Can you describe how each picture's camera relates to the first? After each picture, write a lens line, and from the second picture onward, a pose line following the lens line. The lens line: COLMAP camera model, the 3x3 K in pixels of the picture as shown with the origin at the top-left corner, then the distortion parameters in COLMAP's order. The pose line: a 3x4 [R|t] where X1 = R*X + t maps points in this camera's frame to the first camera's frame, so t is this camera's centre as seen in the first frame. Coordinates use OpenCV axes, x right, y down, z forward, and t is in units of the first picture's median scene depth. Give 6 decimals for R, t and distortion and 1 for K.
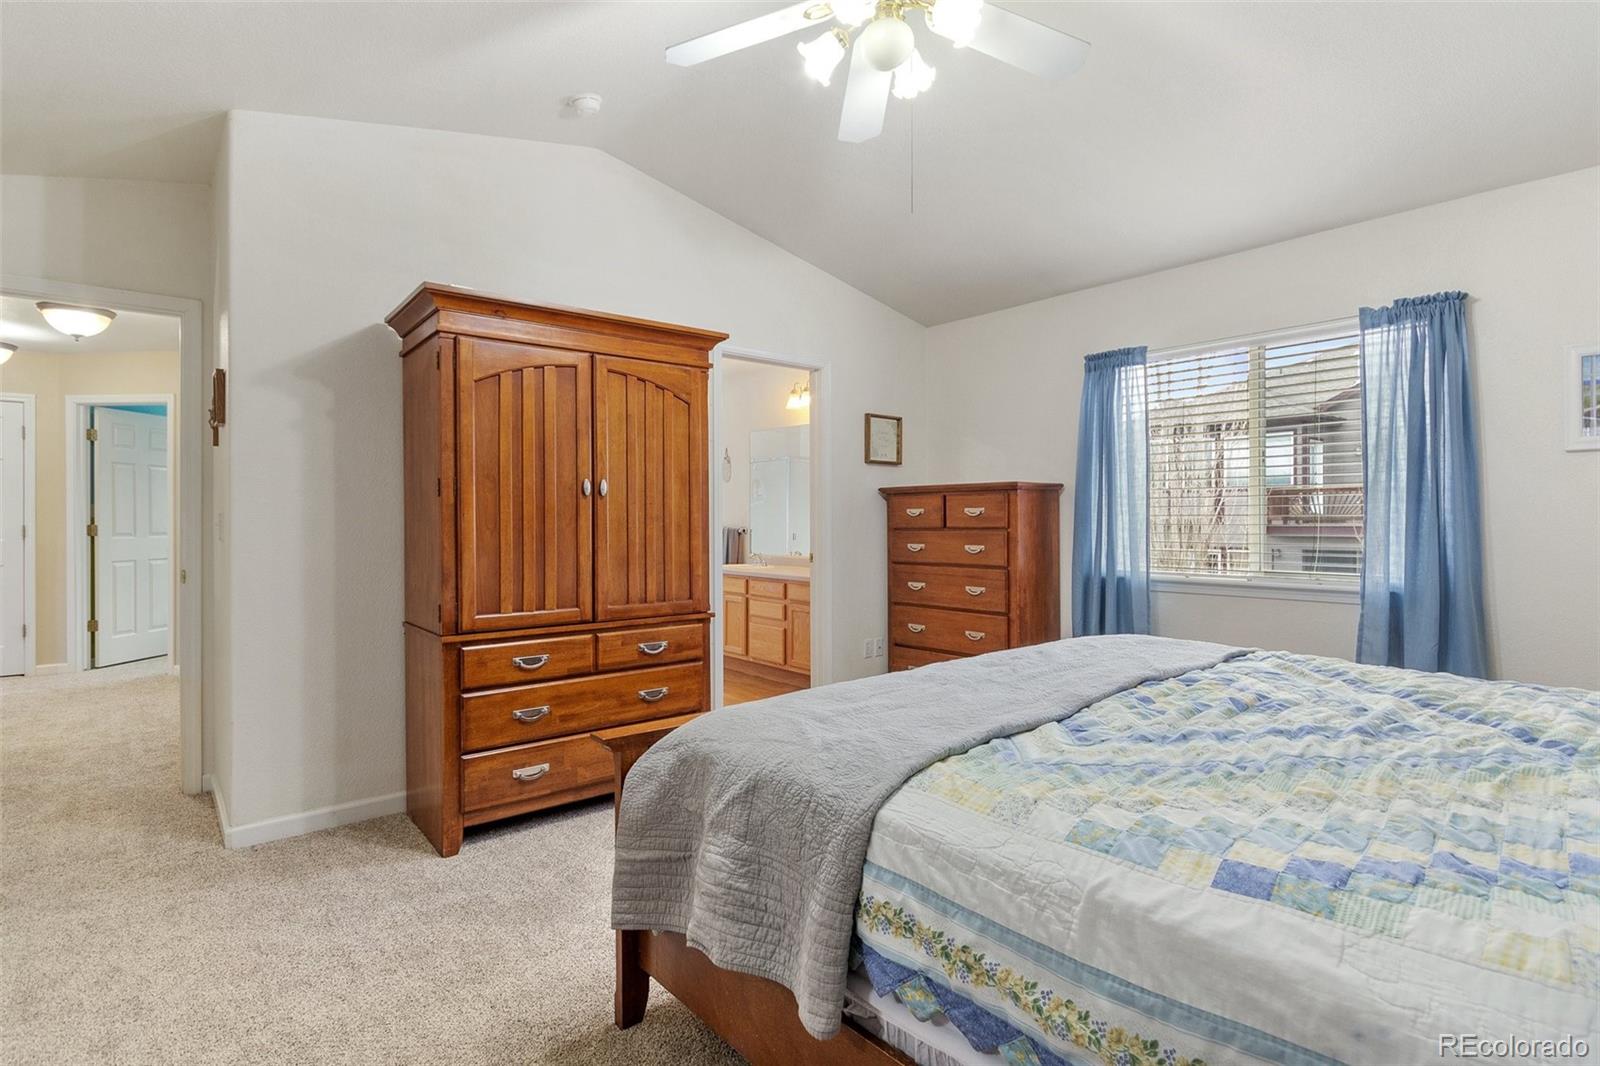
lens RADIAL K [[768.4, 0, 798.6], [0, 768.4, 524.5], [0, 0, 1]] dist [0.005617, -0.006391]
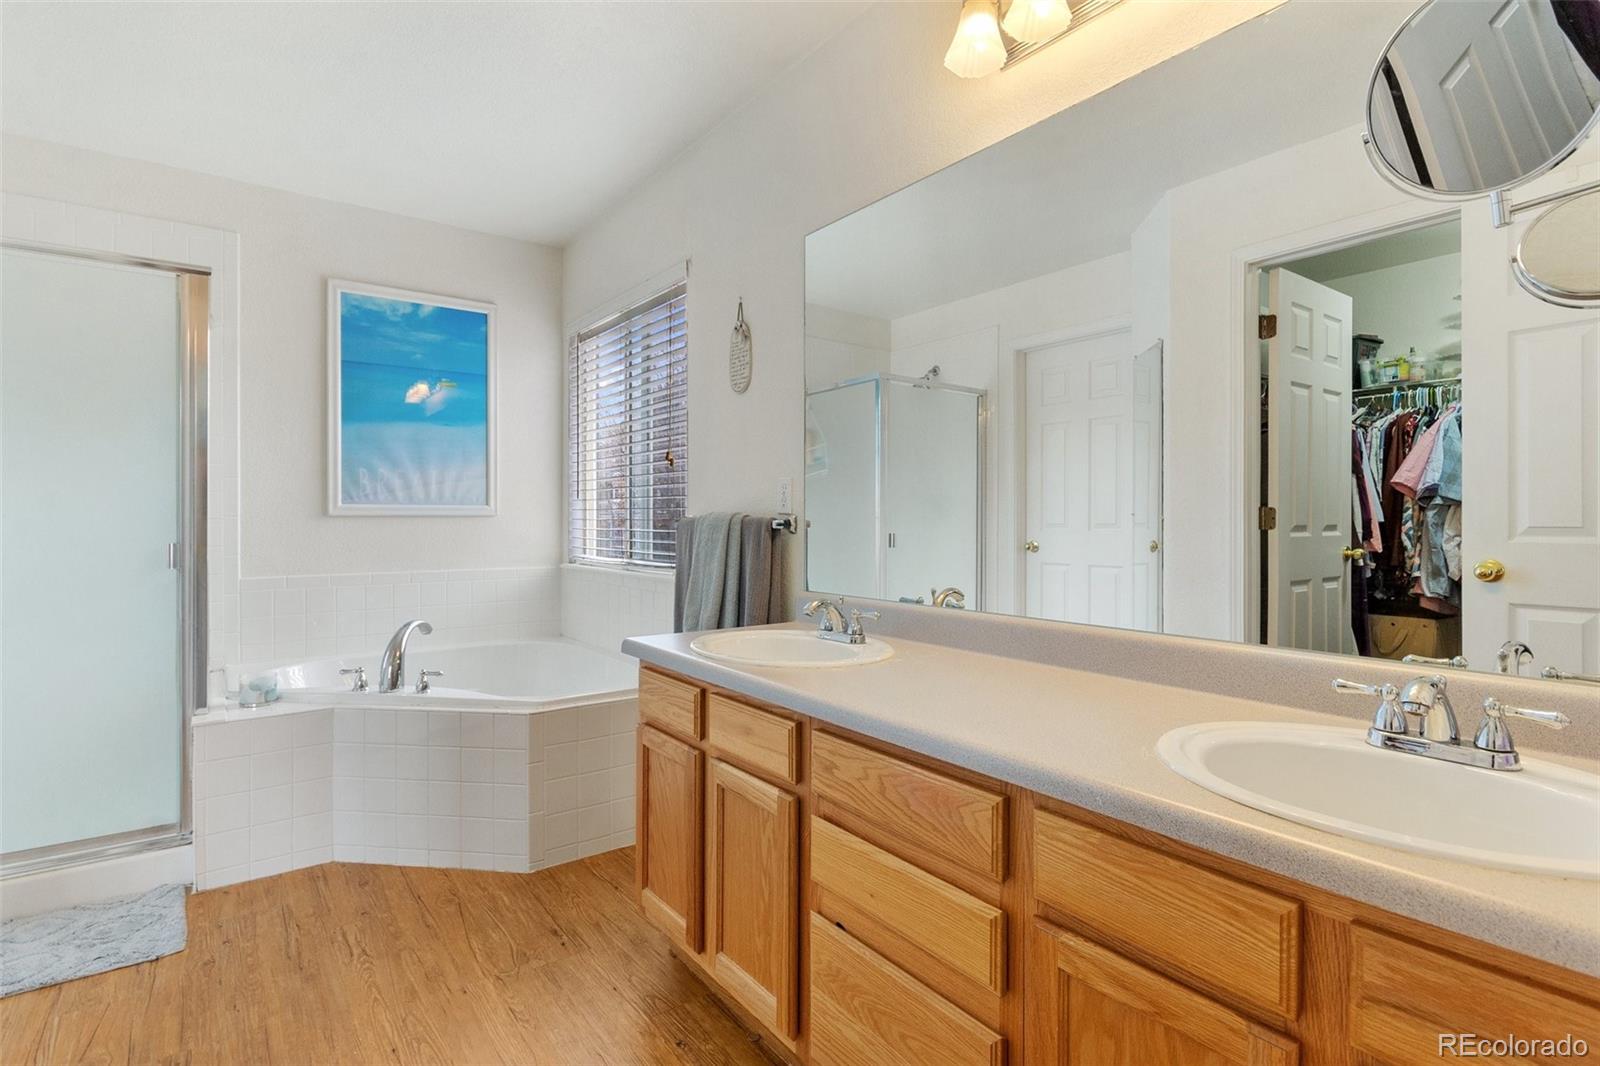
lens RADIAL K [[768.4, 0, 798.4], [0, 768.4, 529.0], [0, 0, 1]] dist [0.005617, -0.006391]
pose [[0.998066, -0.003536, -0.062067, -0.084181], [0.003709, 0.999990, 0.002681, 0.017618], [0.062057, -0.002906, 0.998068, 1.229501]]
